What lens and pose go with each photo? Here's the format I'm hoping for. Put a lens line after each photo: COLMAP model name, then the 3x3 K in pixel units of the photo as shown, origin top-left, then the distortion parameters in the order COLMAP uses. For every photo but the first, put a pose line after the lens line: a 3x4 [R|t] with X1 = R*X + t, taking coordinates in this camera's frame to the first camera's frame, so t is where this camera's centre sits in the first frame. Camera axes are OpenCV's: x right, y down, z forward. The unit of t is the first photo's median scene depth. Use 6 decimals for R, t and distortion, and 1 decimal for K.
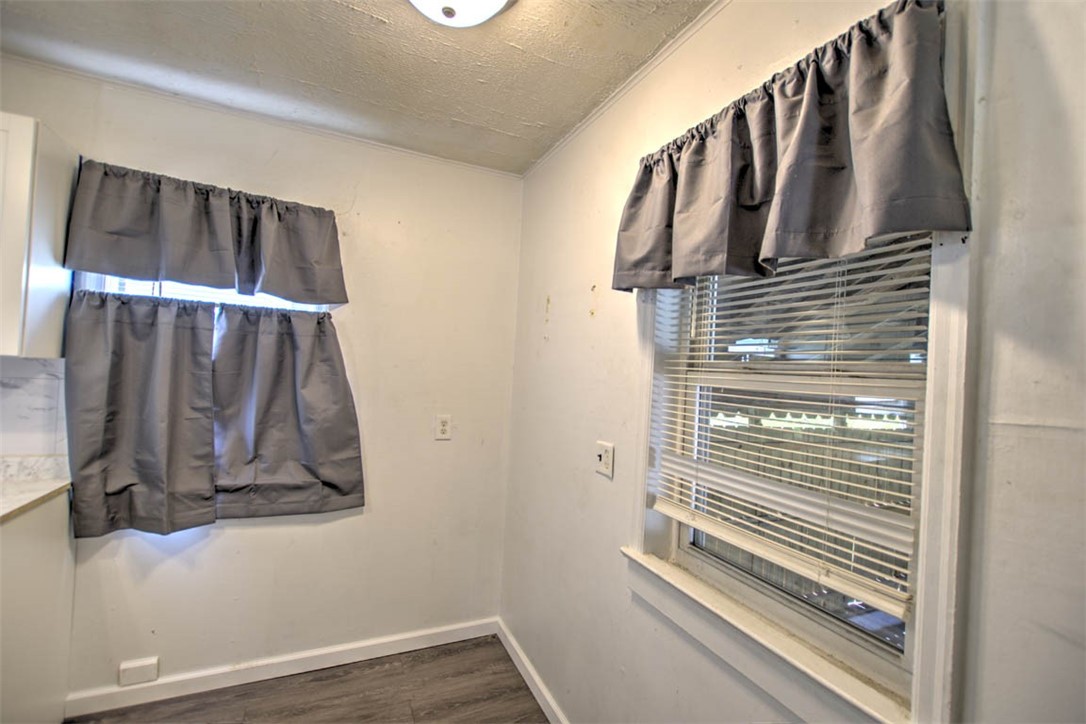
lens RADIAL K [[469.4, 0, 542.0], [0, 469.4, 366.0], [0, 0, 1]] dist [0.005567, -0.000934]
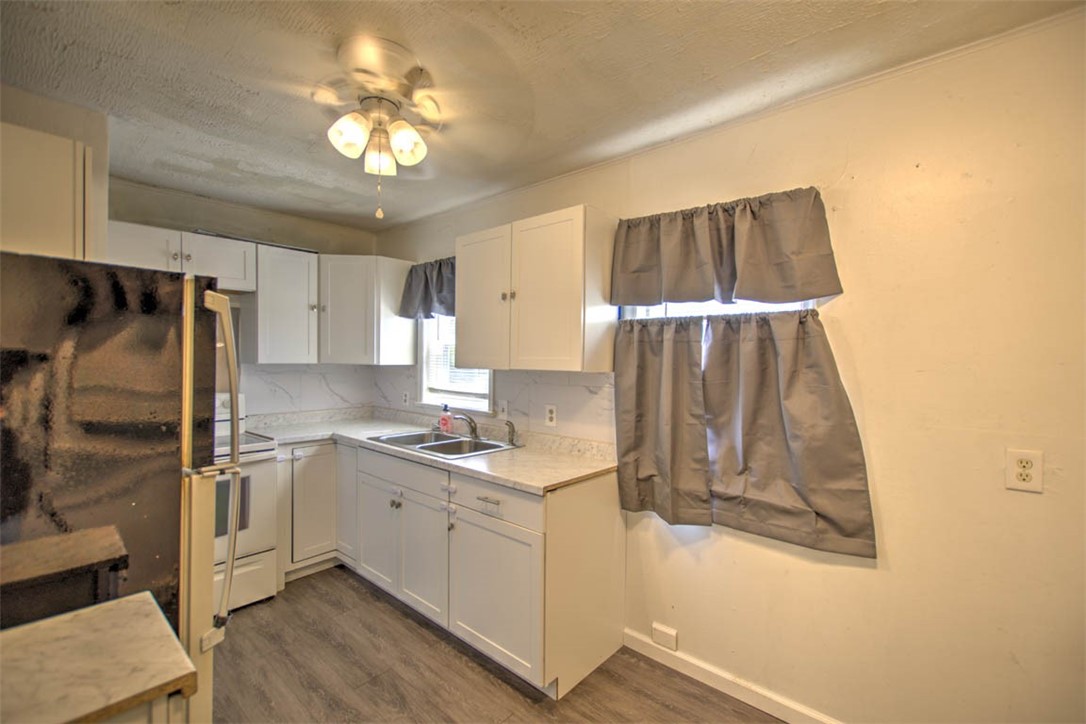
lens RADIAL K [[469.4, 0, 542.0], [0, 469.4, 366.0], [0, 0, 1]] dist [0.005567, -0.000934]
pose [[0.406640, -0.039261, -0.912744, 0.116051], [0.019012, 0.999223, -0.034510, 0.007680], [0.913391, -0.003320, 0.407071, 0.236391]]
